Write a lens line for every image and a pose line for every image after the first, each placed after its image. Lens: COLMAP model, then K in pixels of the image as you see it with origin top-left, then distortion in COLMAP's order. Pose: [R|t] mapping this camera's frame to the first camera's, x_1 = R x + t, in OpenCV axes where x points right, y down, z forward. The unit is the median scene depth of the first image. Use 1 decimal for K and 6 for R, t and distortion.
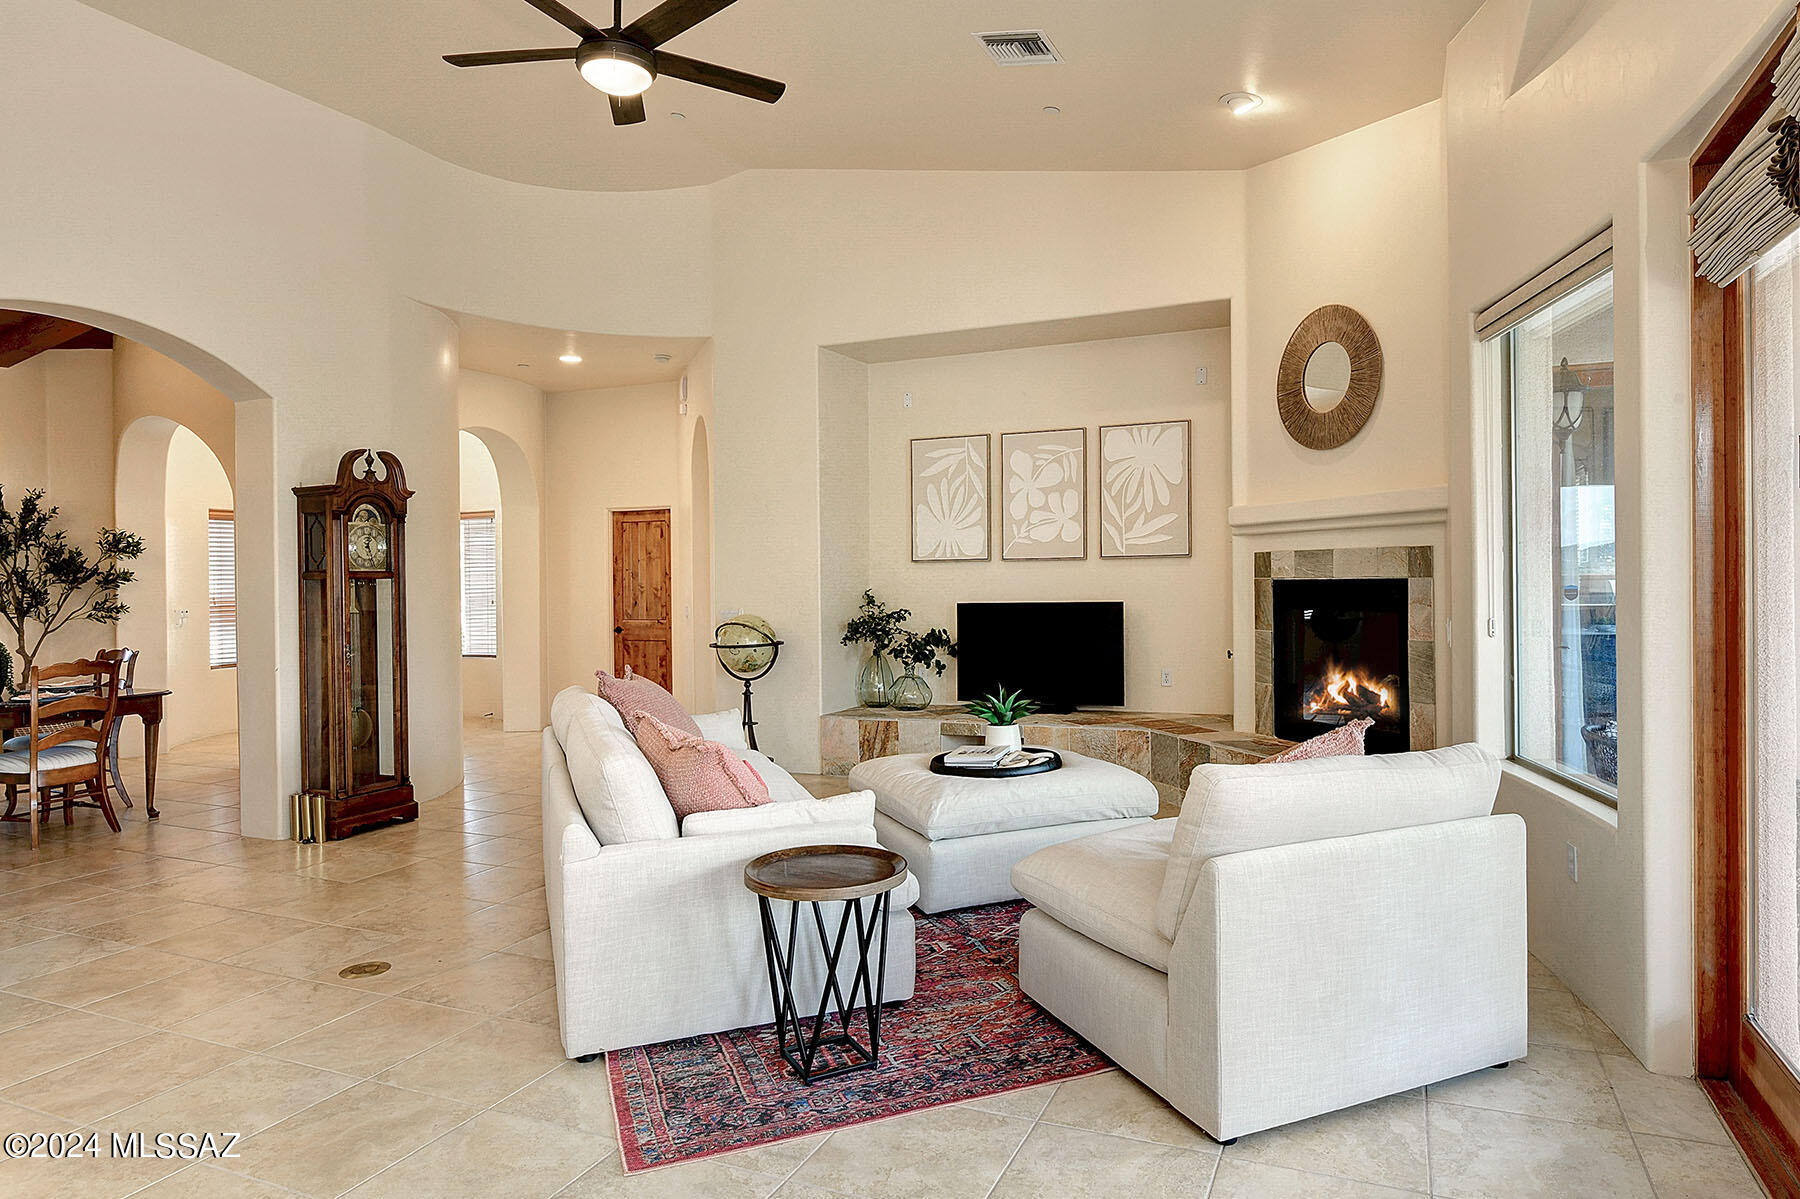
lens RADIAL K [[1123.3, 0, 944.1], [0, 1123.3, 592.5], [0, 0, 1]] dist [-0.002918, -0.001368]
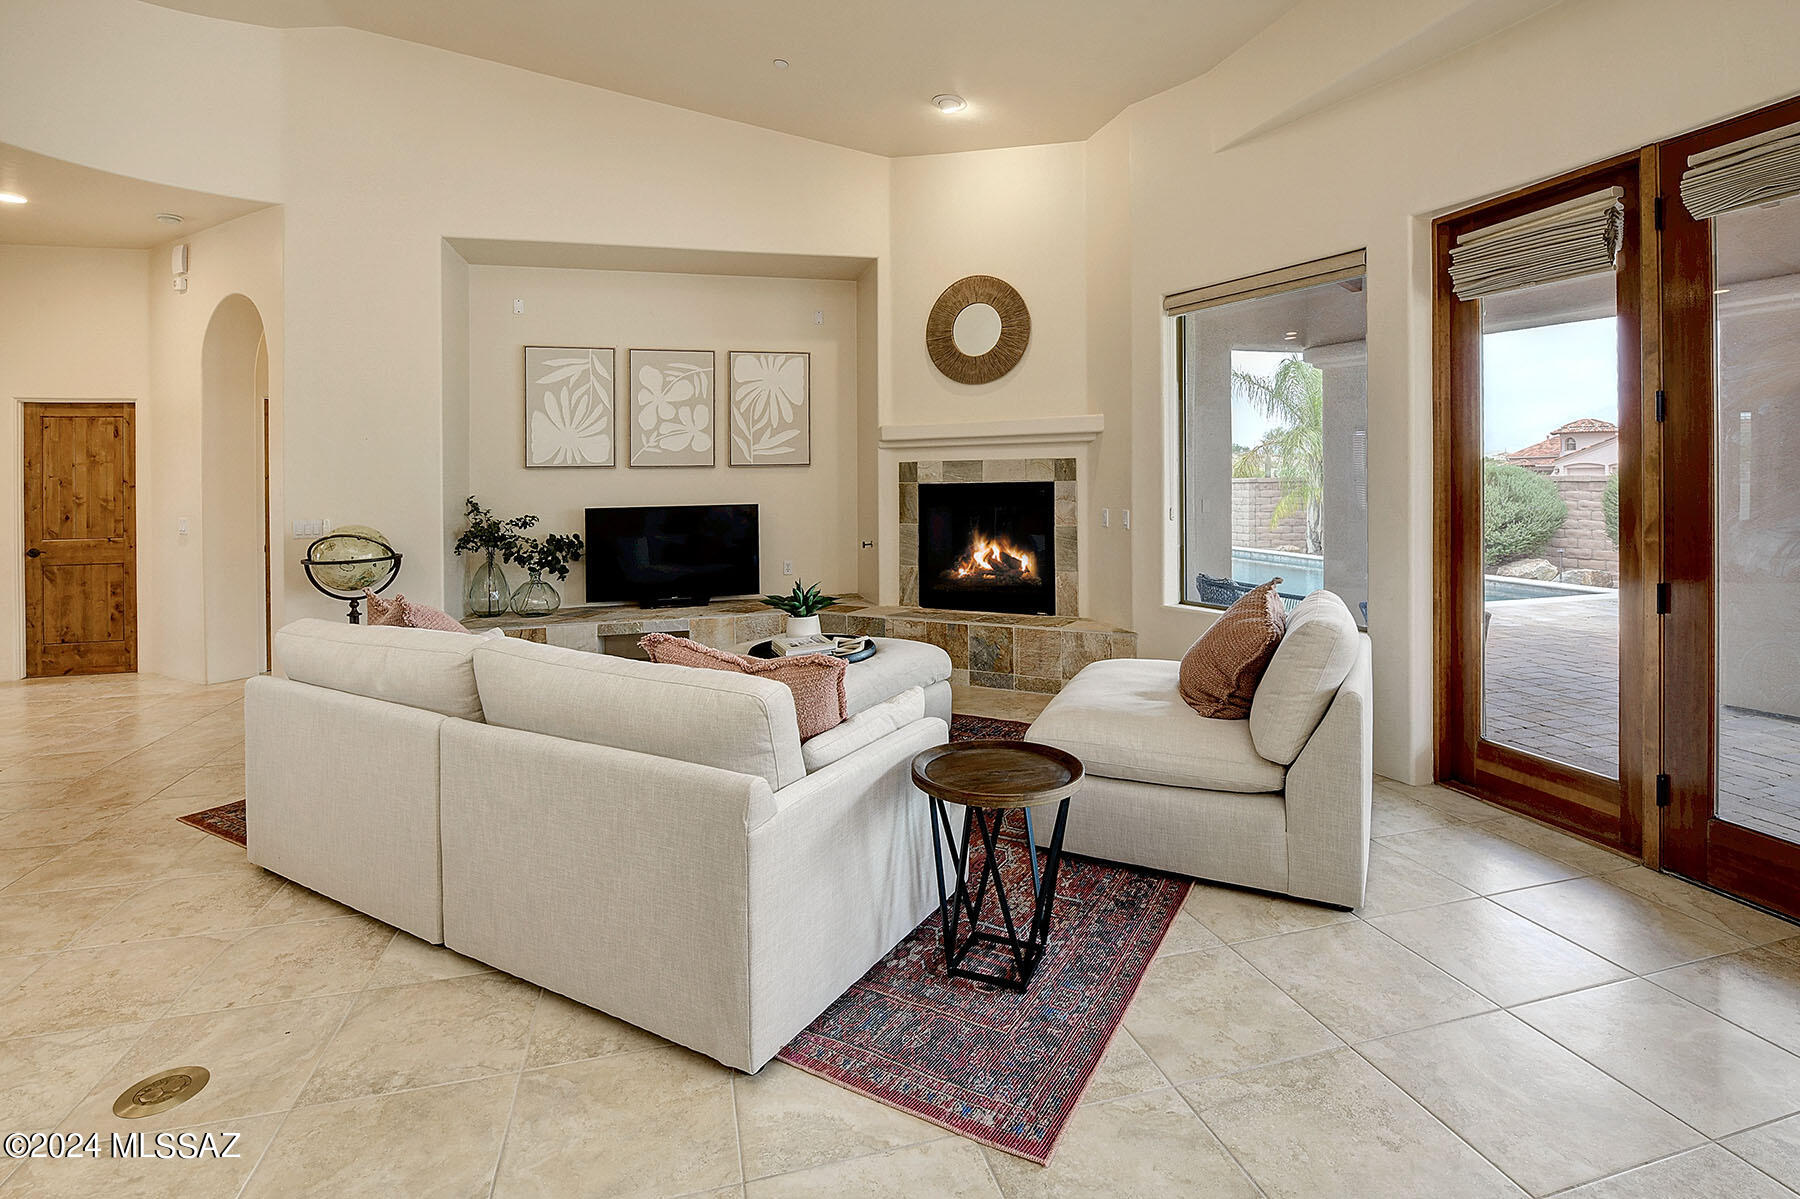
lens RADIAL K [[869.2, 0, 952.3], [0, 869.2, 495.4], [0, 0, 1]] dist [-0.012276, -0.000220]
pose [[0.769375, -0.009184, 0.638731, -0.252885], [0.012861, 0.999917, -0.001114, 0.002758], [-0.638668, 0.009072, 0.769429, 0.179190]]
